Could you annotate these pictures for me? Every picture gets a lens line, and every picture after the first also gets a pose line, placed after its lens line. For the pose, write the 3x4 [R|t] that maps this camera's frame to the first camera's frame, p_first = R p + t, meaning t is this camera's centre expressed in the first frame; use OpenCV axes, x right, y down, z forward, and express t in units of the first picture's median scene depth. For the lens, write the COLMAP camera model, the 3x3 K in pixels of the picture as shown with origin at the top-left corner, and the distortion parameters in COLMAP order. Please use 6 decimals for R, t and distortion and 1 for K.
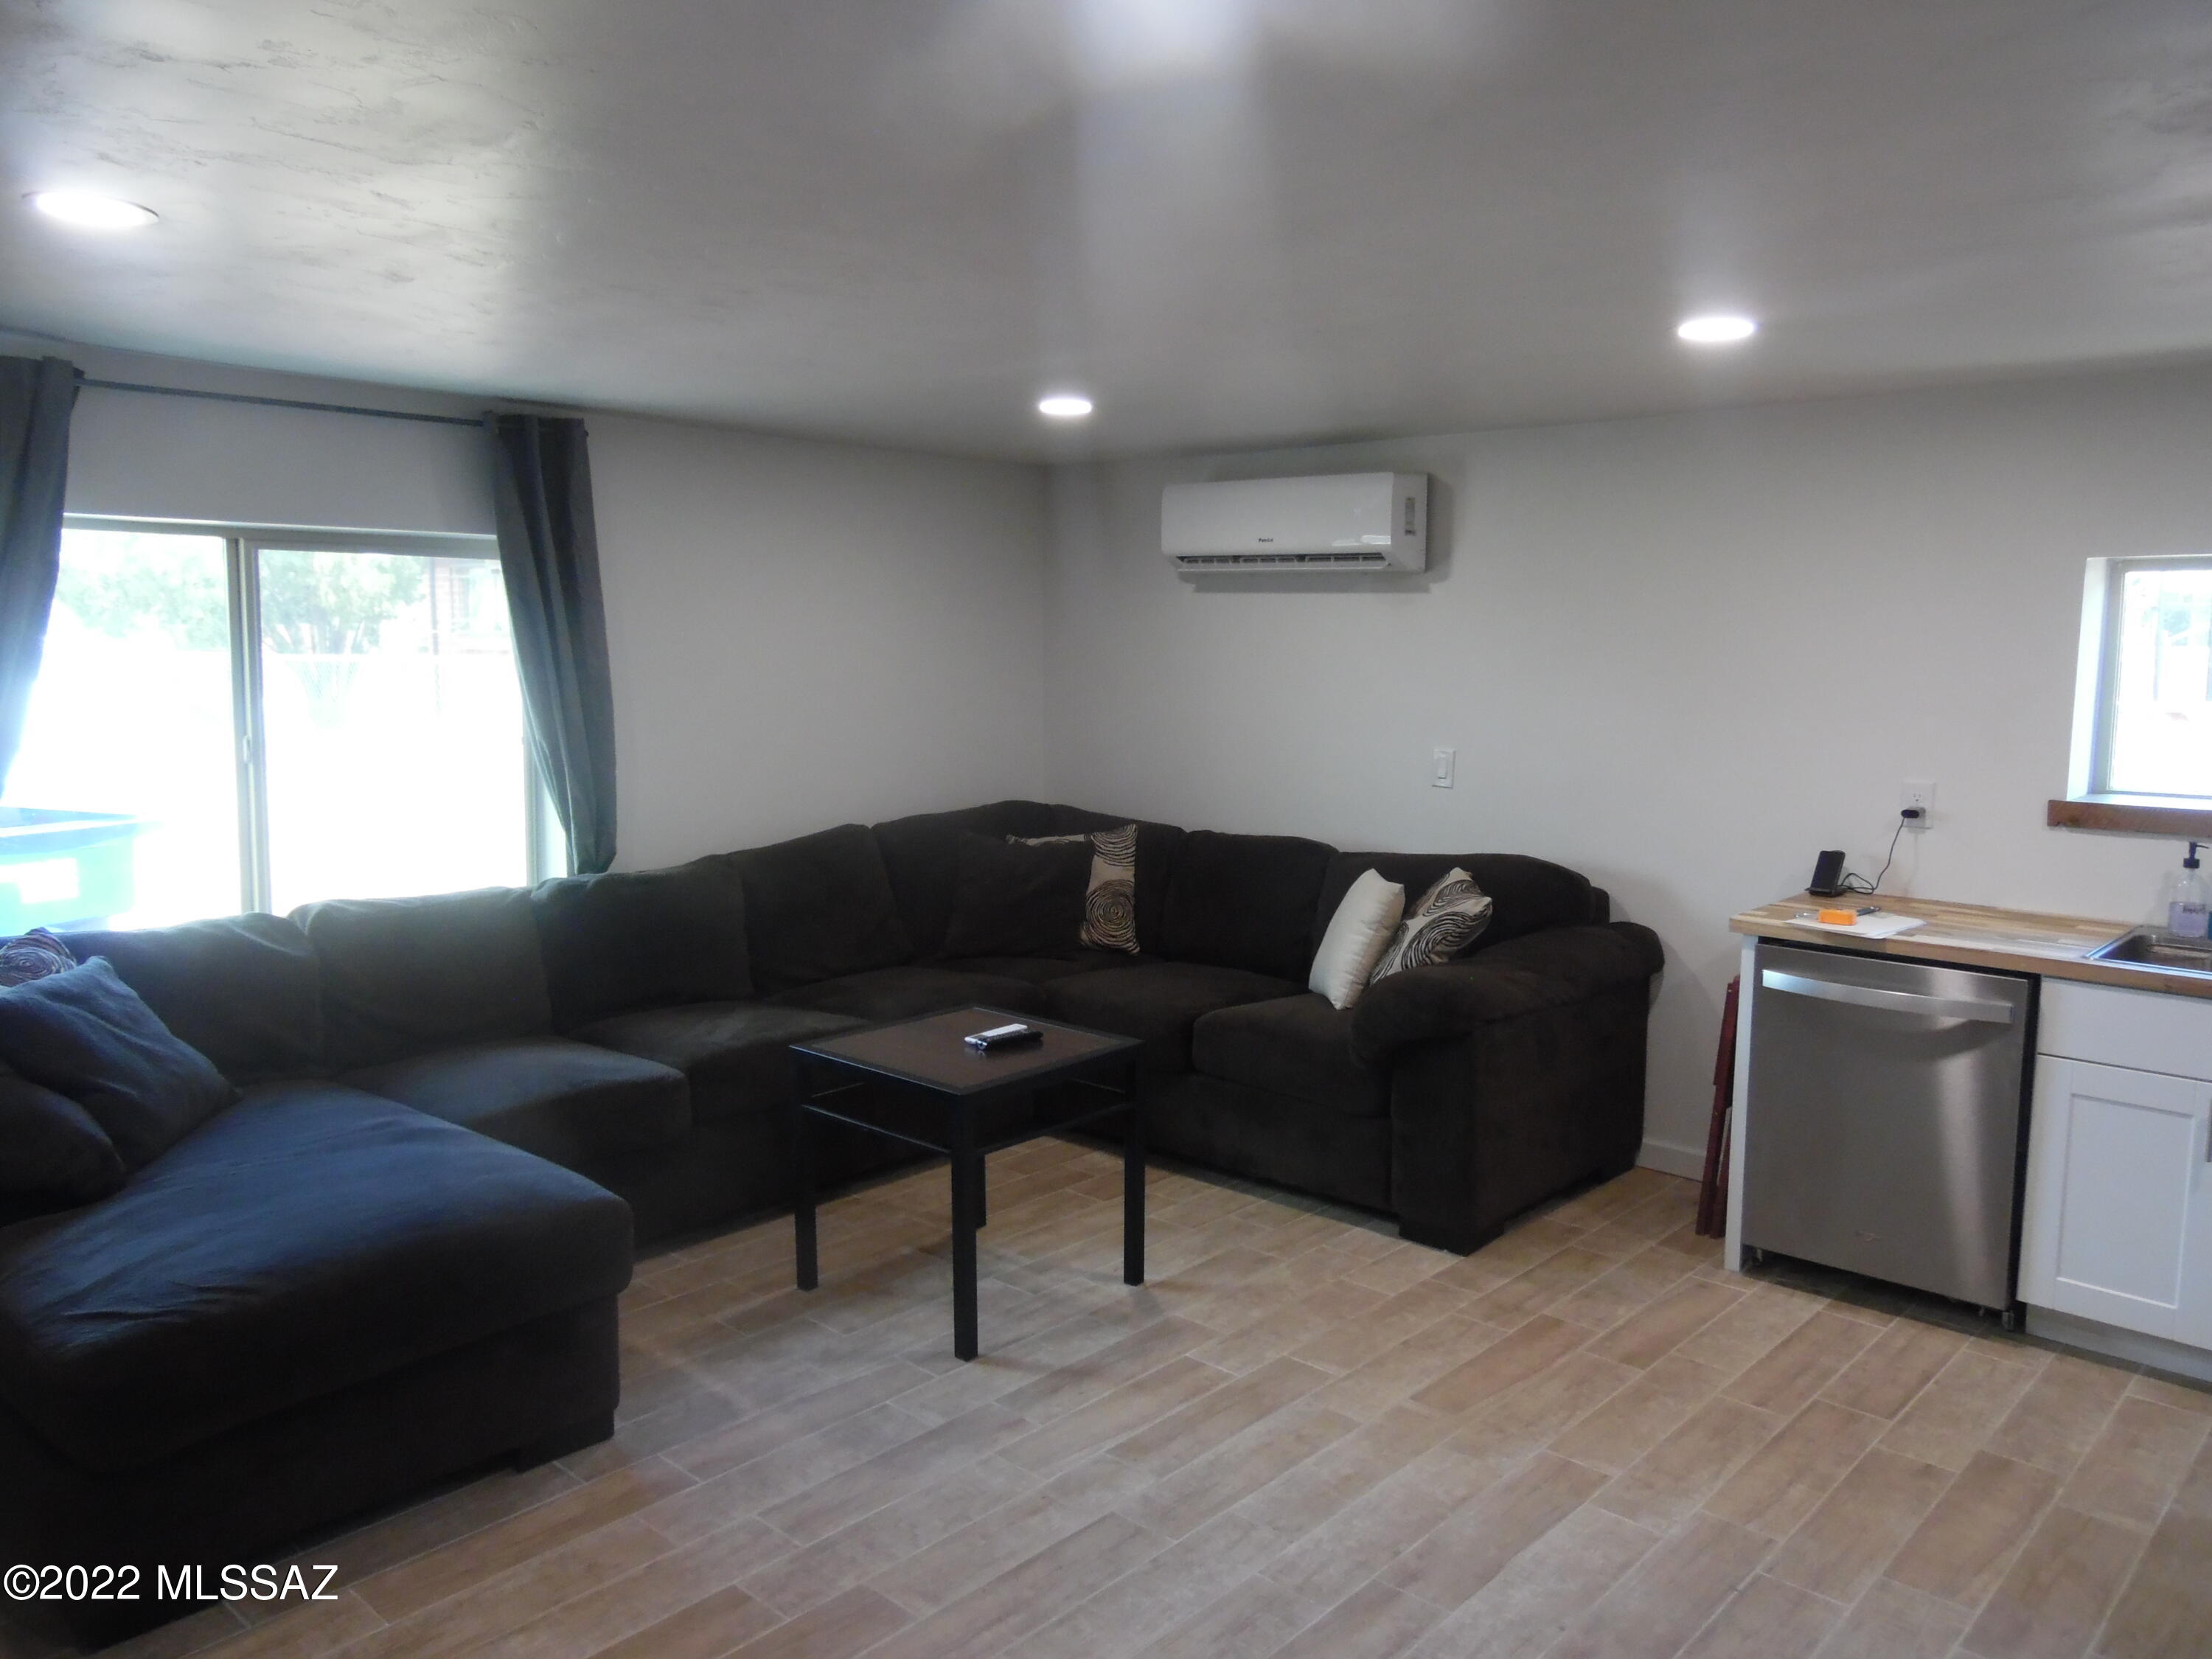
lens RADIAL K [[1663.6, 0, 1108.8], [0, 1663.6, 819.5], [0, 0, 1]] dist [-0.044837, 0.093109]
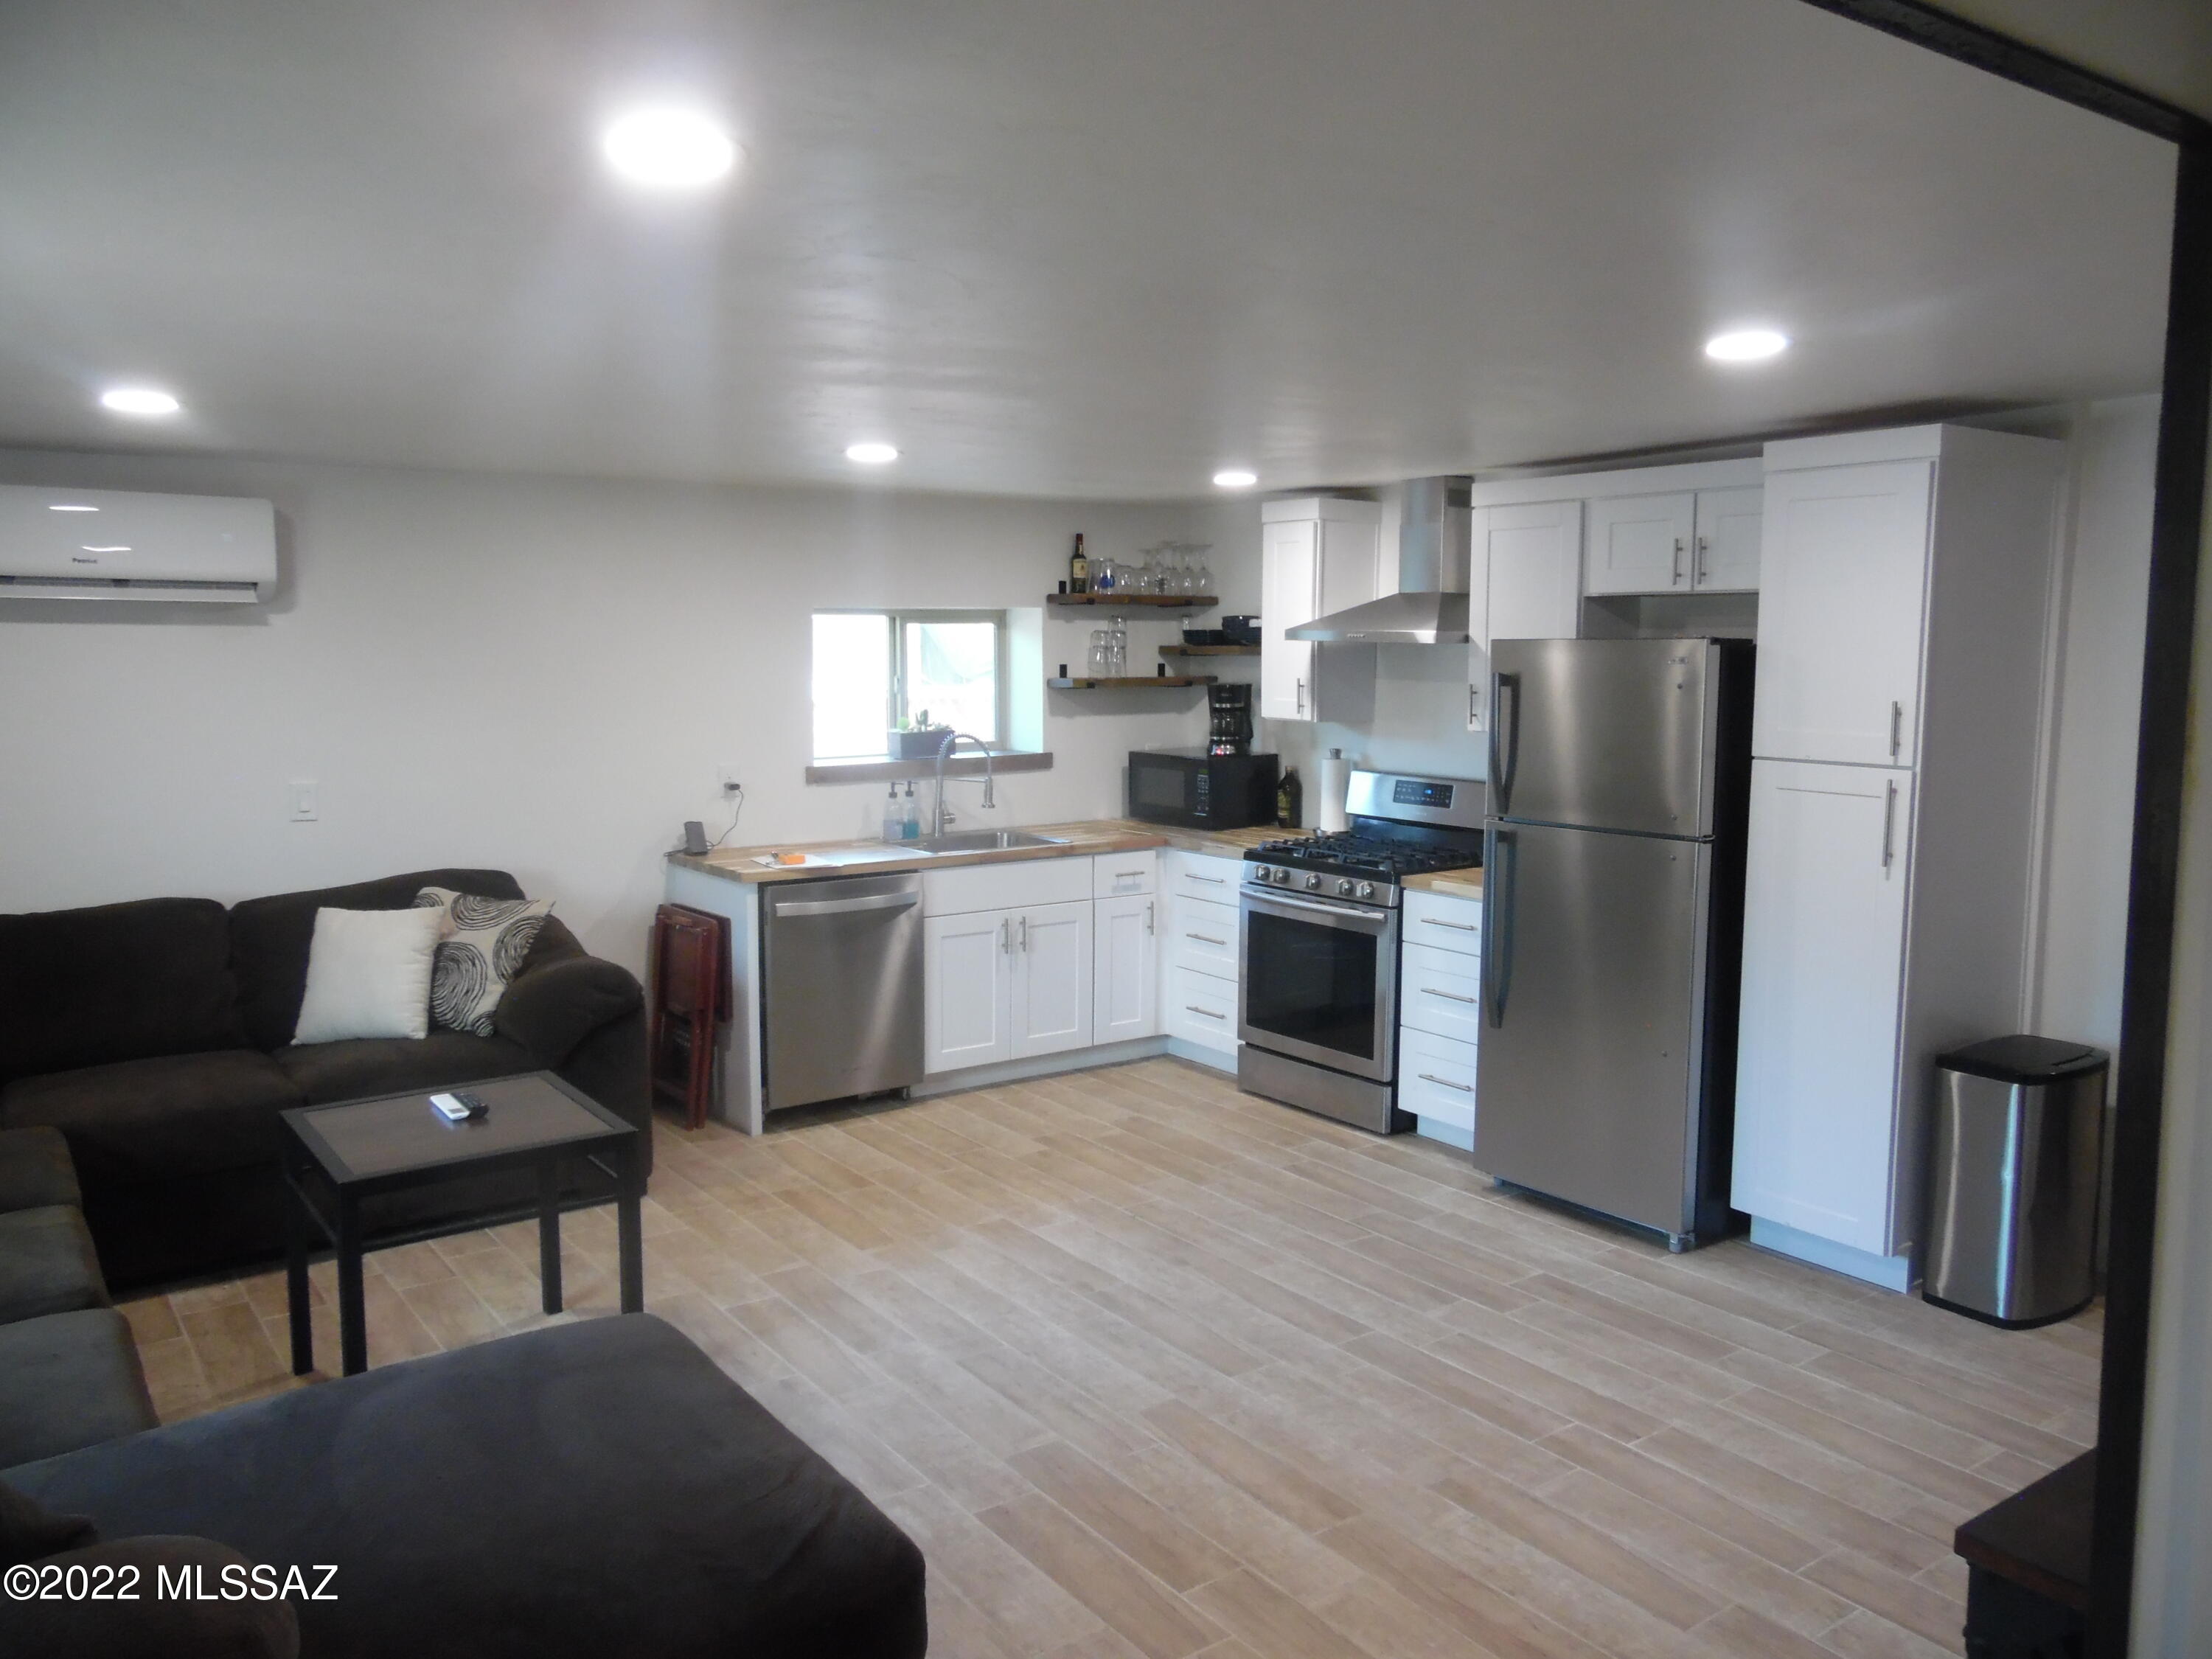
lens RADIAL K [[1663.6, 0, 1108.8], [0, 1663.6, 819.5], [0, 0, 1]] dist [-0.044837, 0.093109]
pose [[0.204768, -0.117142, 0.971775, -0.981191], [0.112058, 0.989091, 0.095617, -0.090351], [-0.972375, 0.089316, 0.215661, 0.473355]]
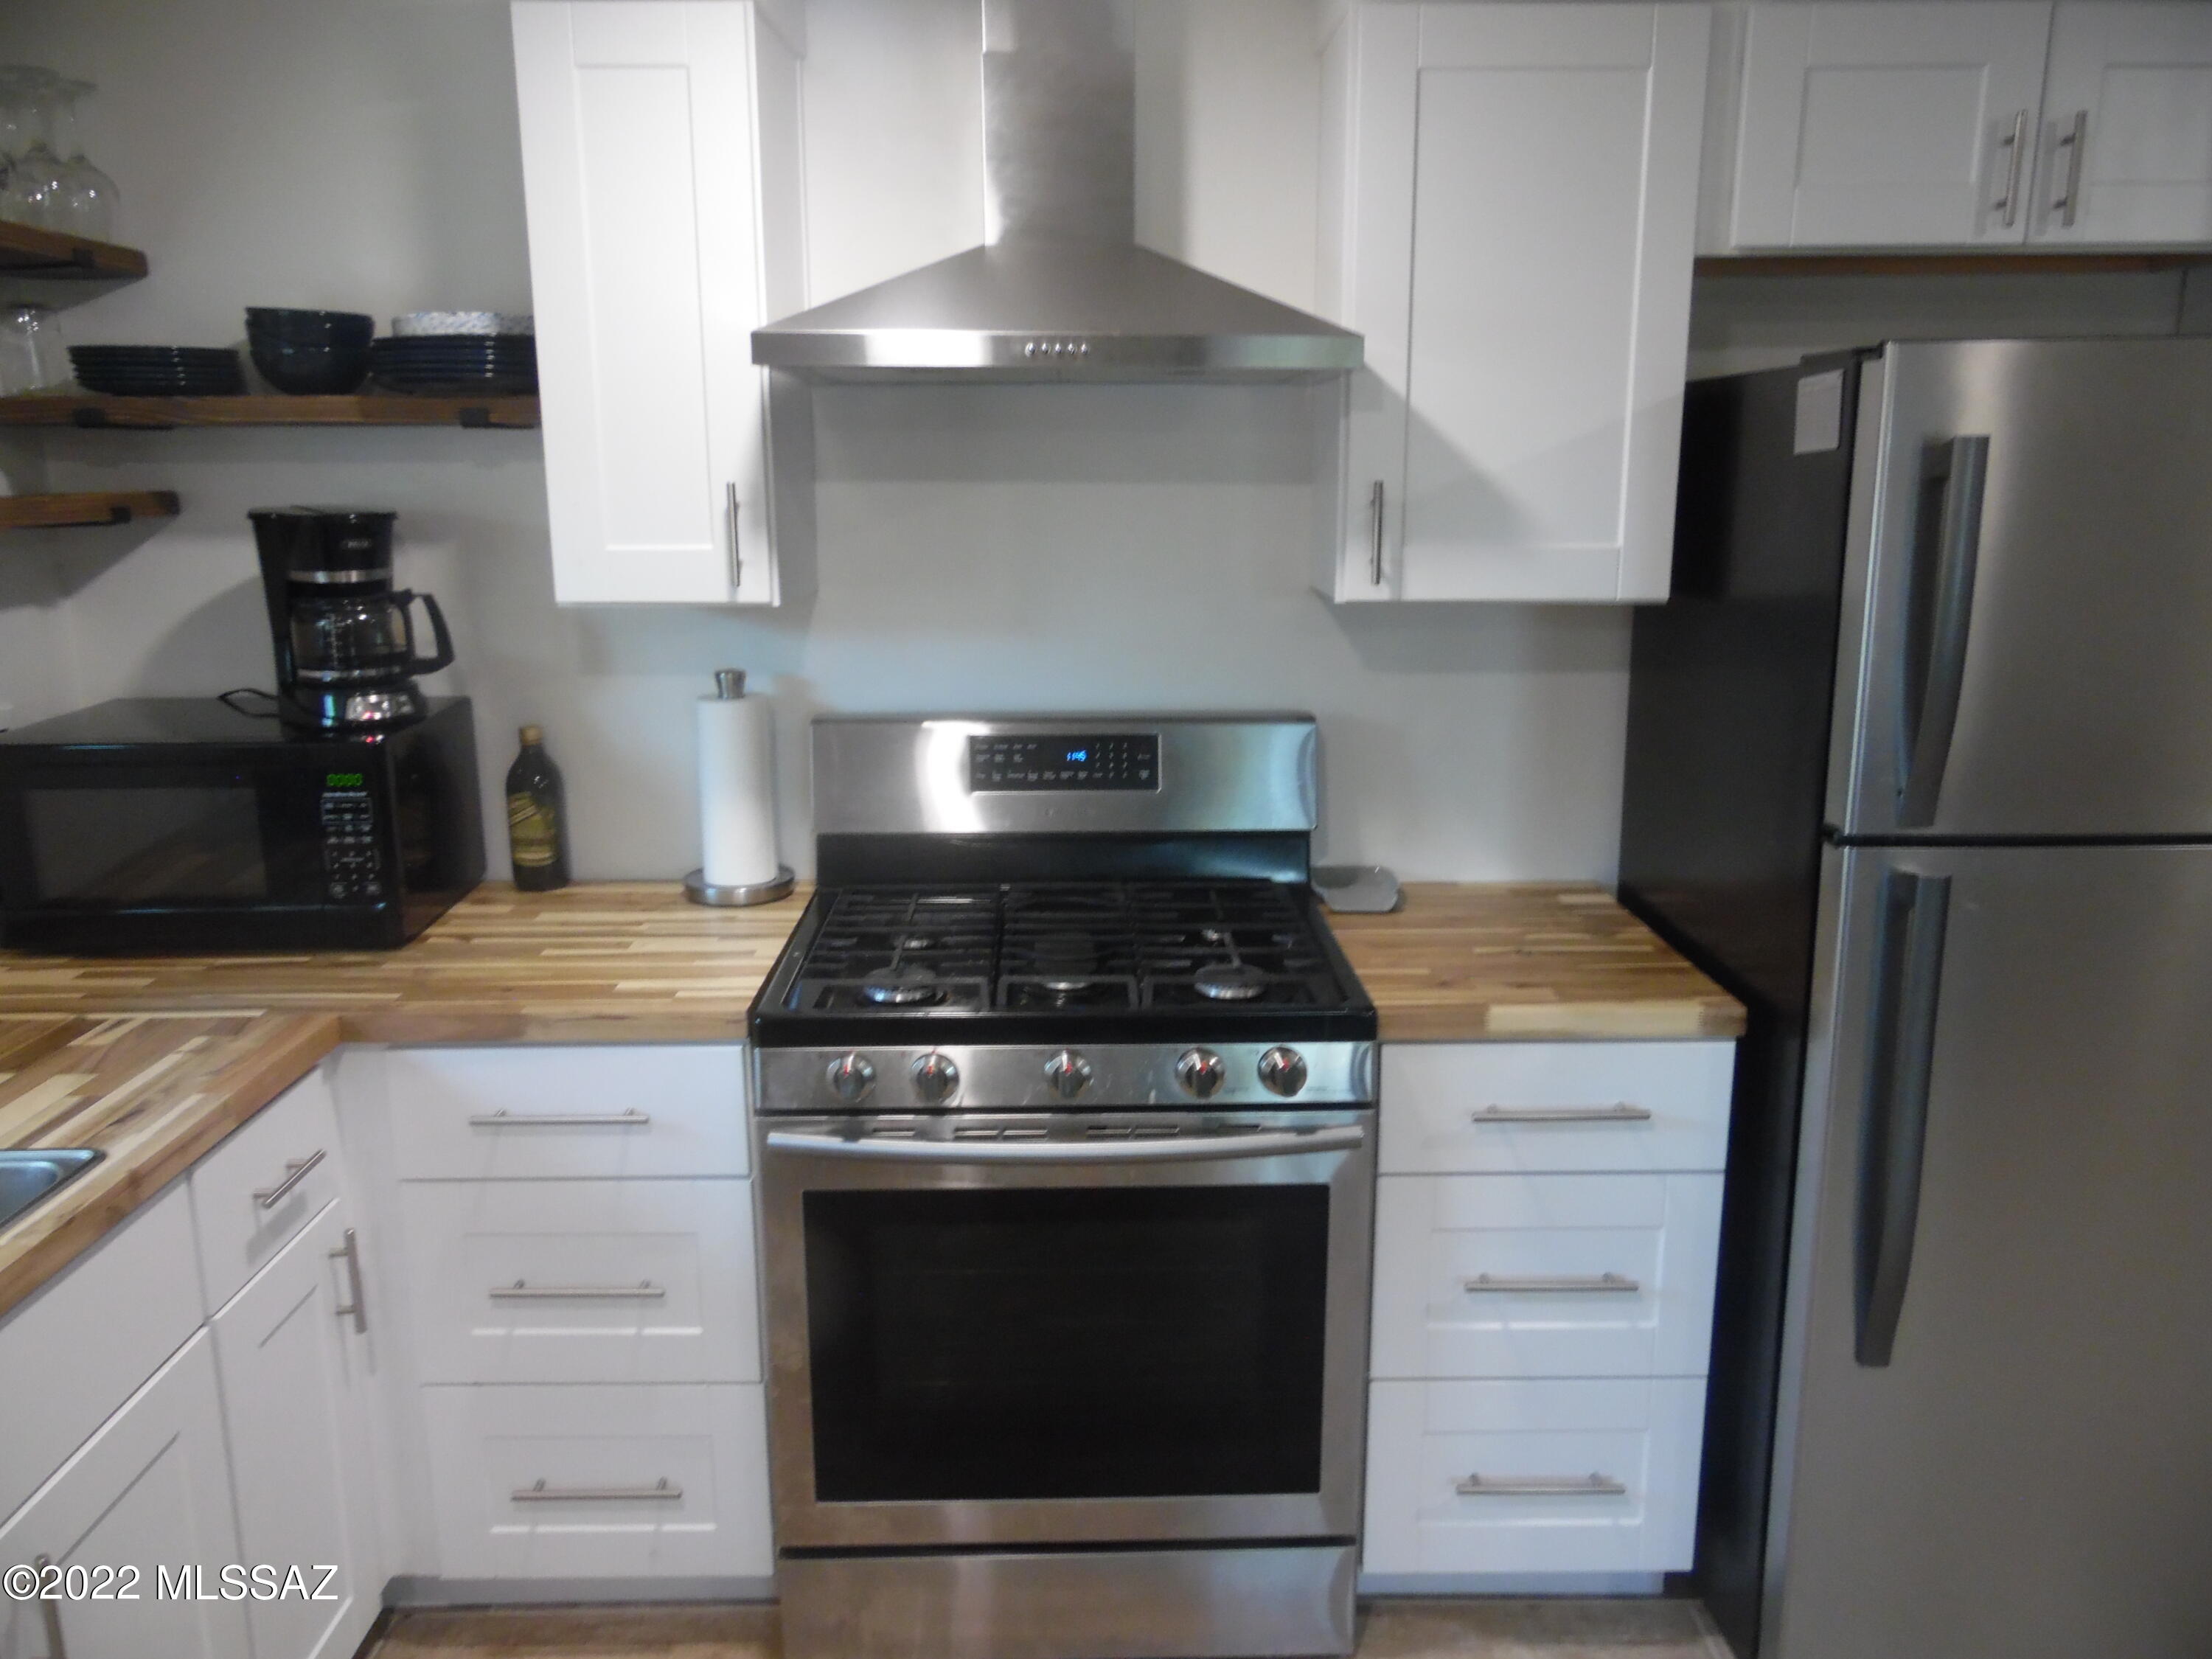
lens RADIAL K [[1663.6, 0, 1108.8], [0, 1663.6, 819.5], [0, 0, 1]] dist [-0.044837, 0.093109]
pose [[-0.679456, -0.171656, 0.713354, 0.226892], [0.080157, 0.949062, 0.304723, -0.104899], [-0.729325, 0.264227, -0.631086, 0.953343]]
